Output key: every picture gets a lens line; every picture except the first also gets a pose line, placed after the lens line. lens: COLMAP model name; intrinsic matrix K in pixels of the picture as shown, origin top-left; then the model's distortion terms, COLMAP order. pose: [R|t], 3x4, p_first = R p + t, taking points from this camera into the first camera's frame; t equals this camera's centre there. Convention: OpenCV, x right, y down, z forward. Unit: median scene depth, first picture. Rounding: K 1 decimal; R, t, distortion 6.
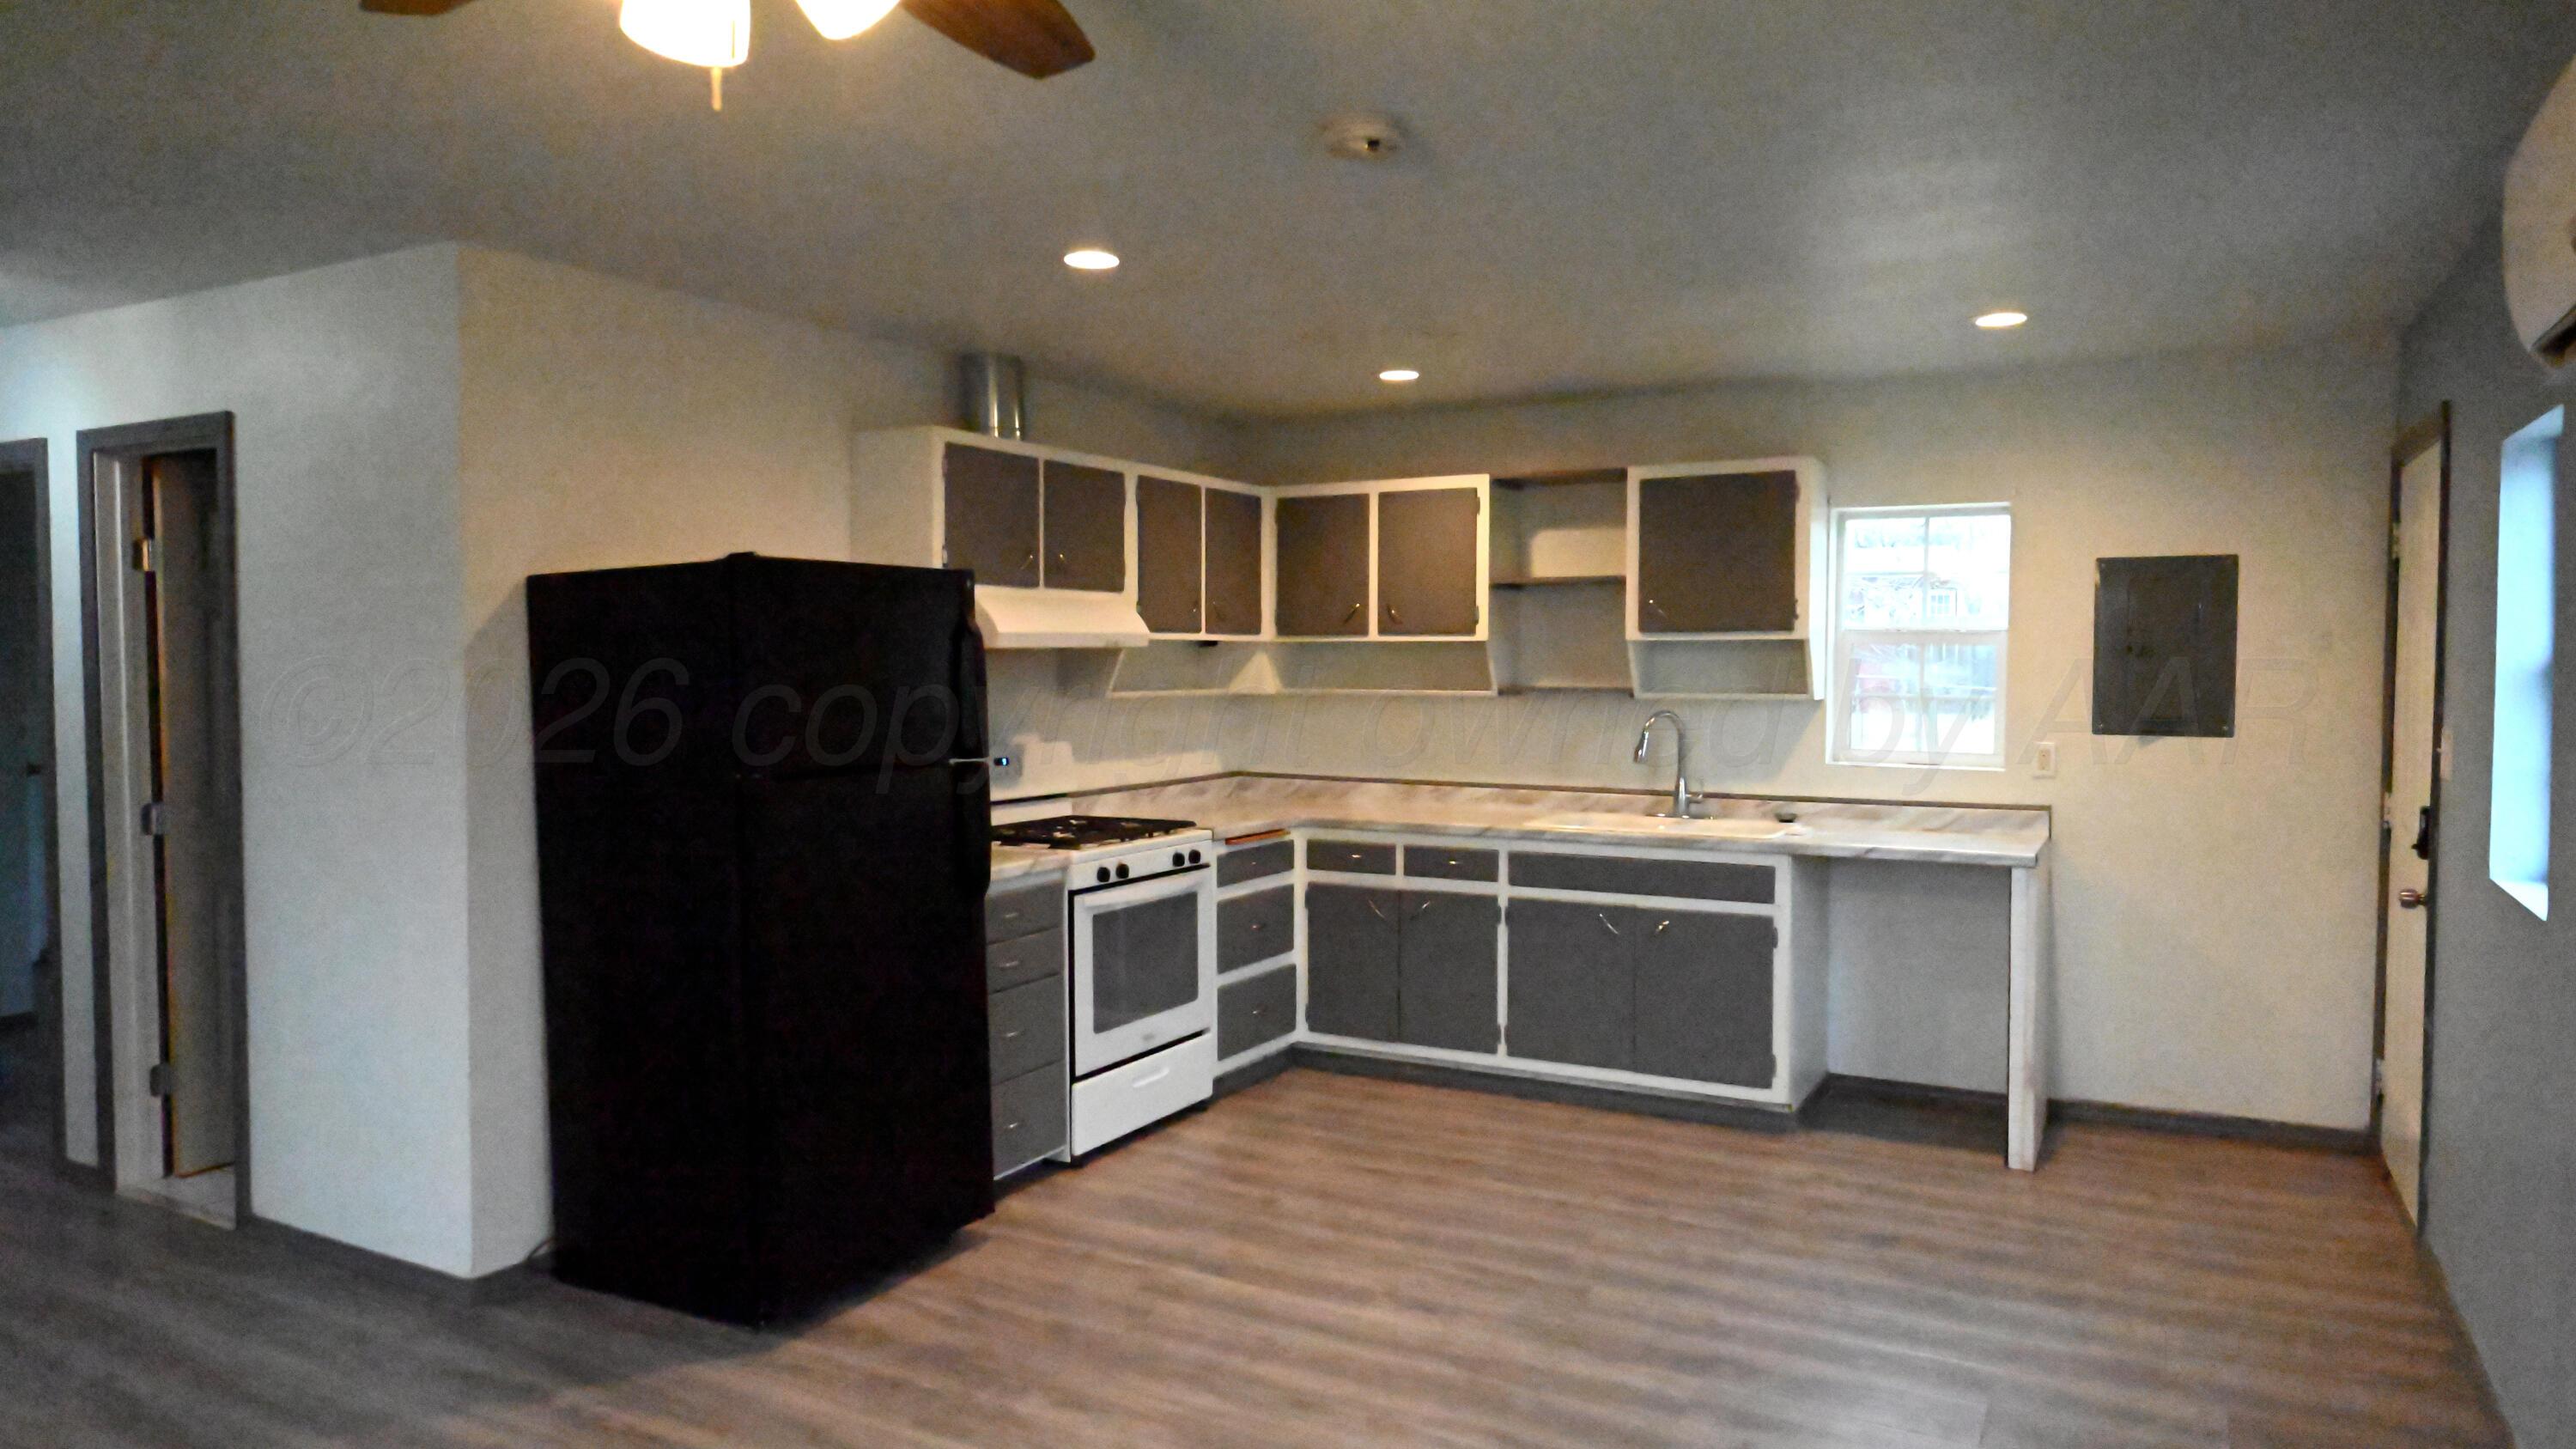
lens RADIAL K [[1606.2, 0, 1288.0], [0, 1606.2, 724.5], [0, 0, 1]] dist [0.001443, 0.000170]
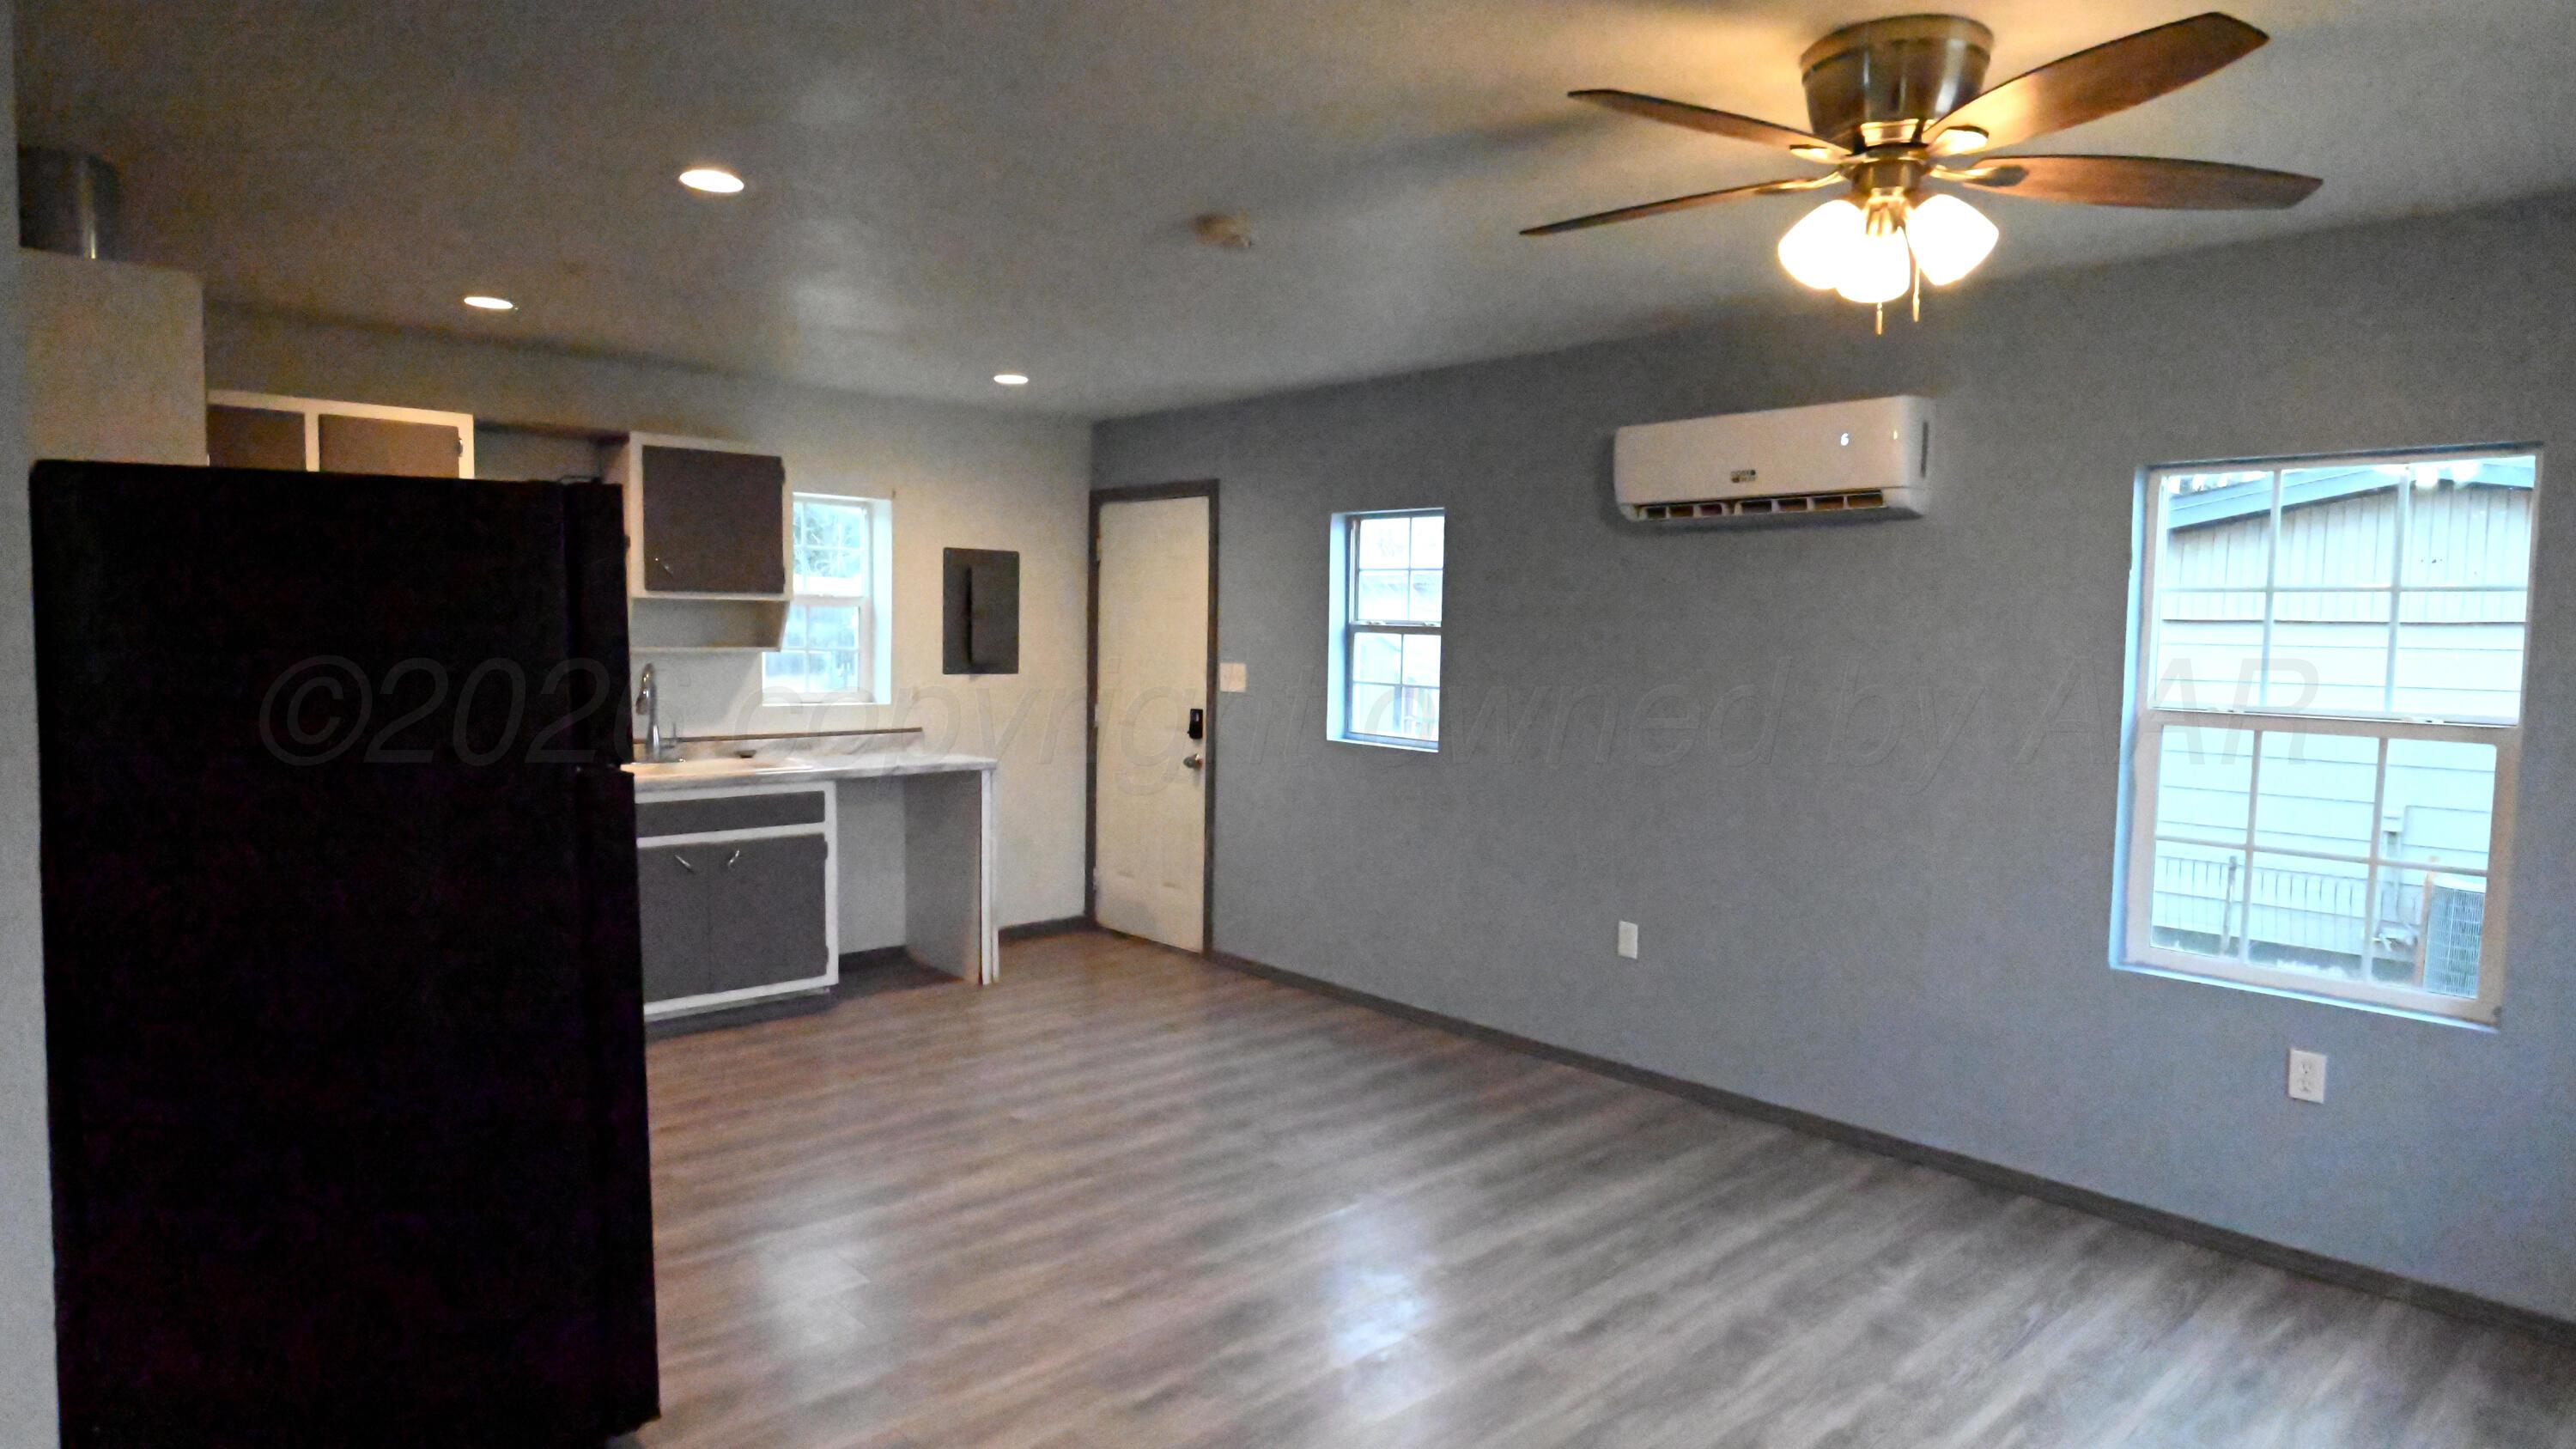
lens RADIAL K [[1462.9, 0, 1288.0], [0, 1462.9, 724.5], [0, 0, 1]] dist [0.003427, 0.000304]
pose [[0.321845, -0.058824, 0.944963, -0.574657], [0.023450, 0.998257, 0.054154, -0.011472], [-0.946502, 0.004730, 0.322663, 0.293844]]
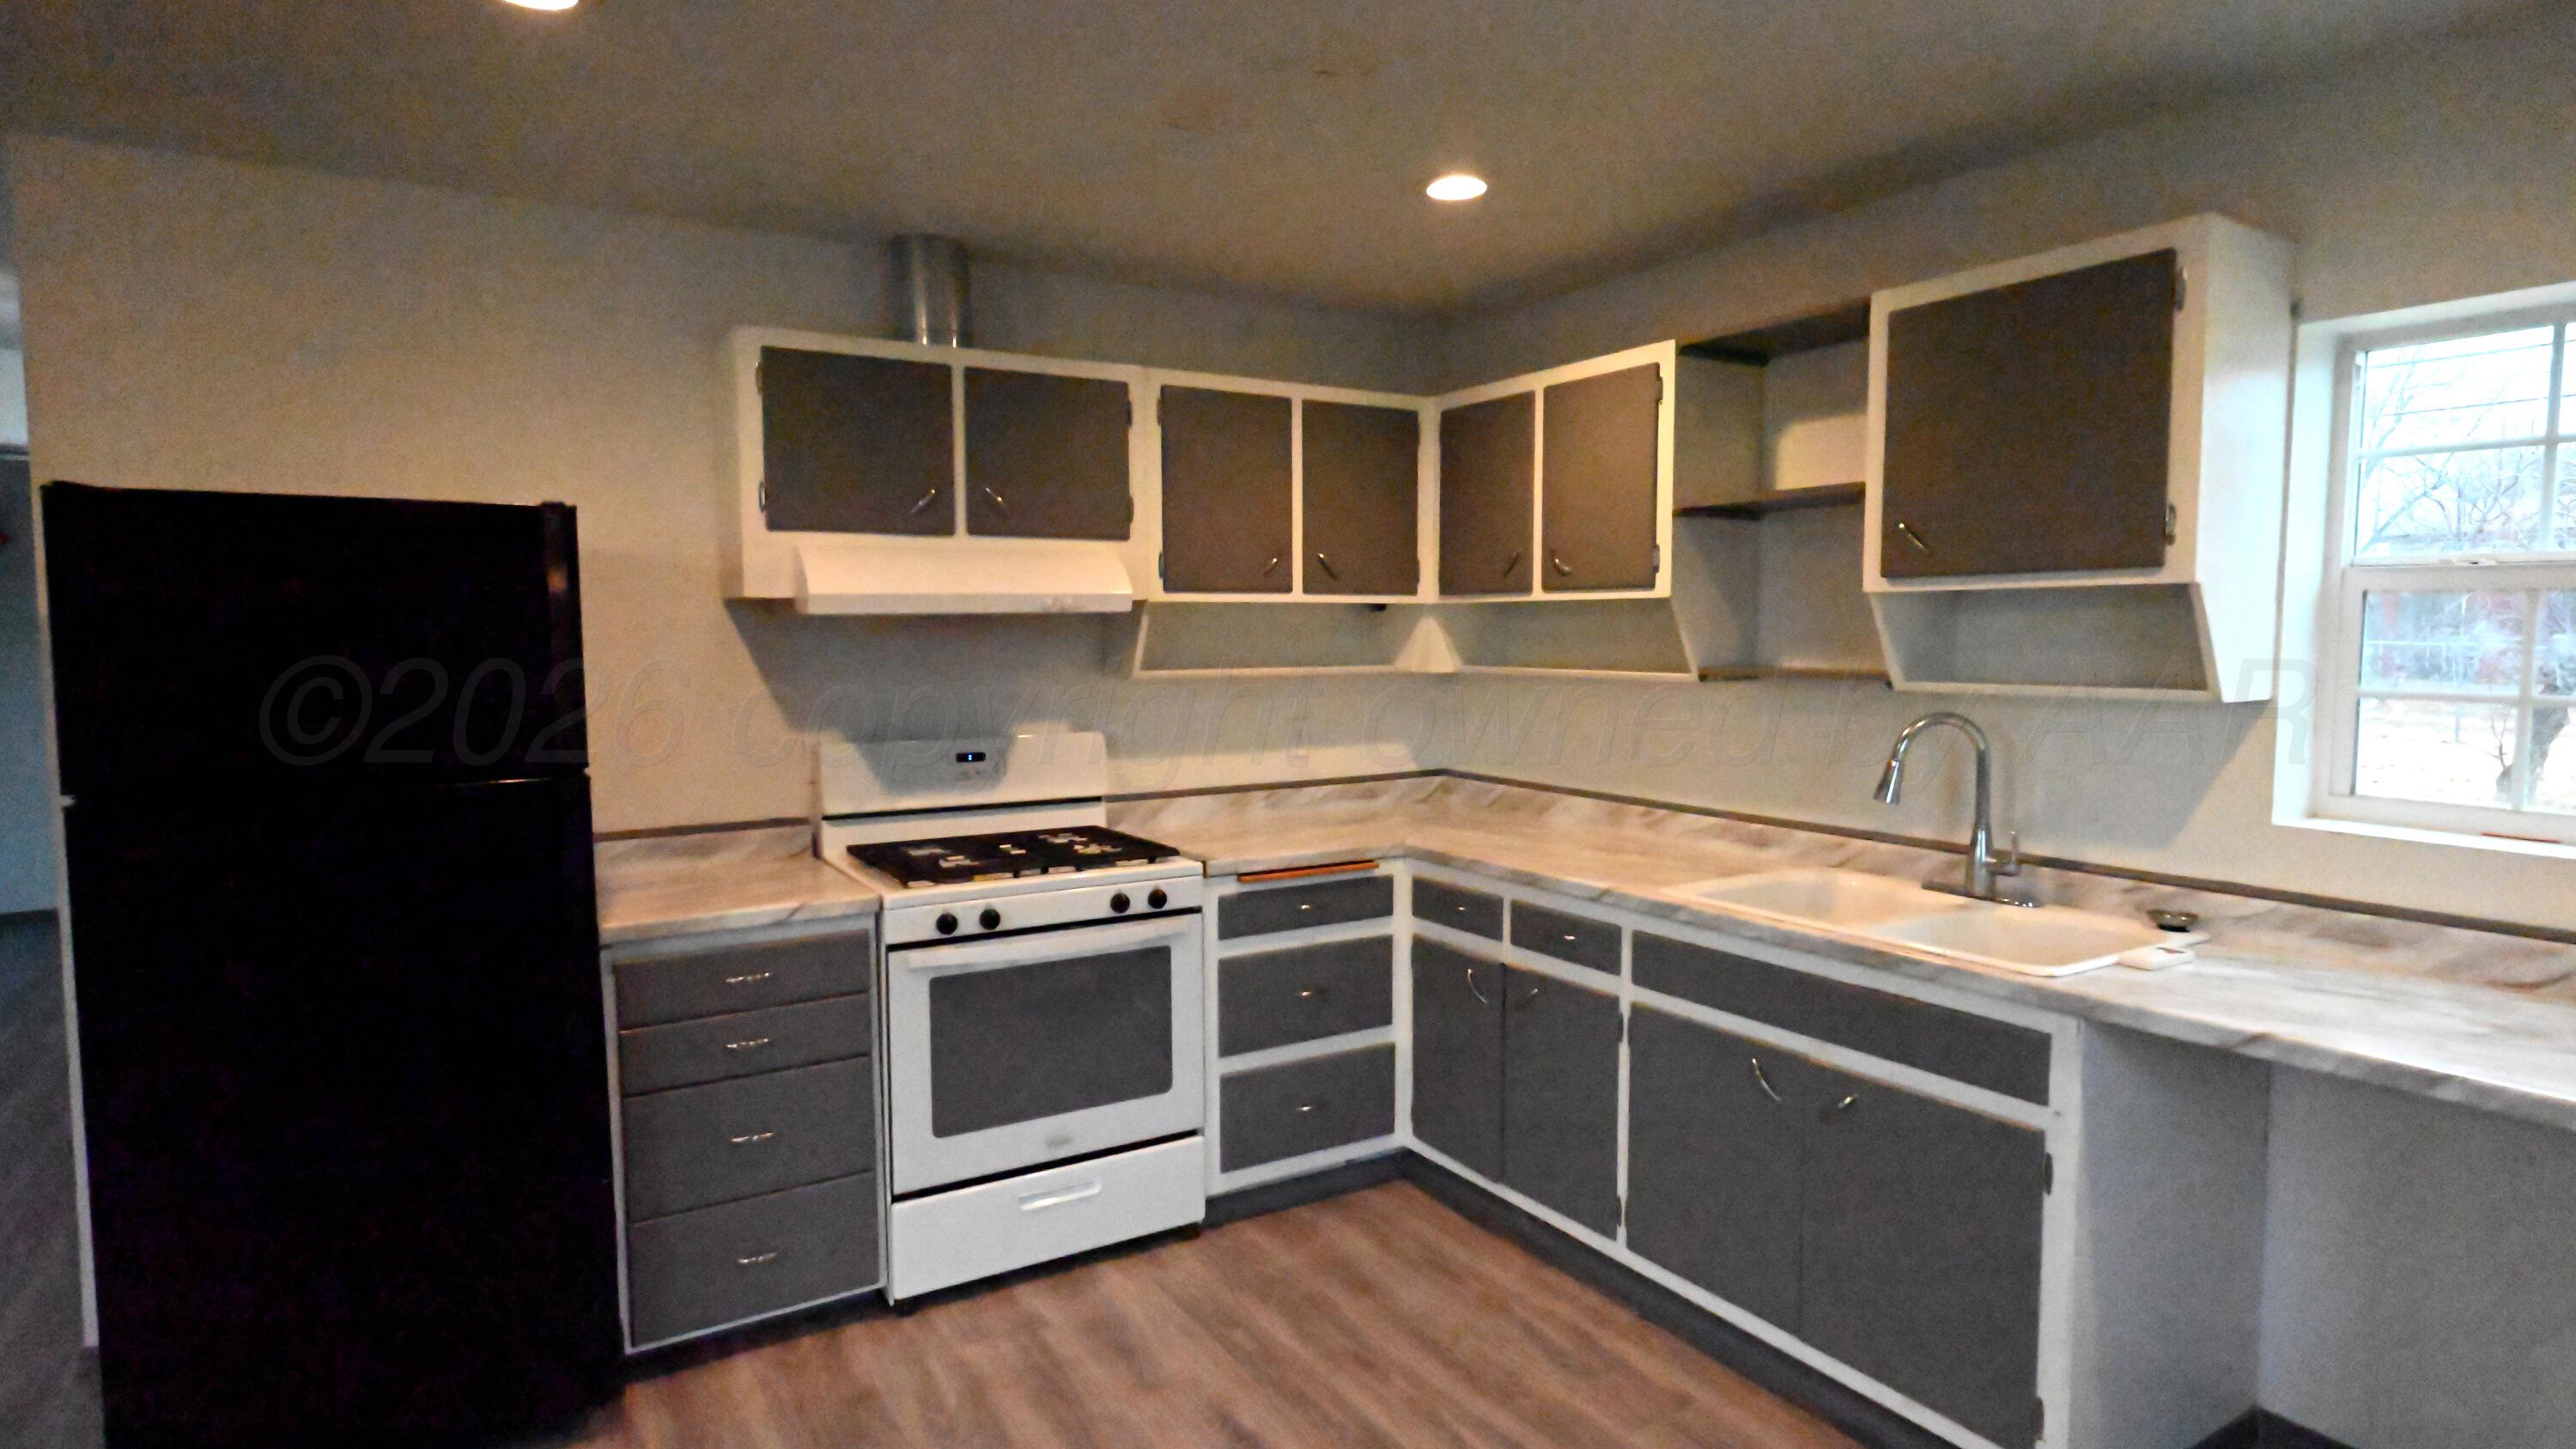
lens RADIAL K [[1343.7, 0, 1288.0], [0, 1343.7, 724.5], [0, 0, 1]] dist [0.001678, 0.000128]
pose [[0.870146, 0.031113, -0.491811, 0.277908], [-0.015440, 0.999236, 0.035897, -0.018898], [0.492553, -0.023642, 0.869961, 0.478071]]
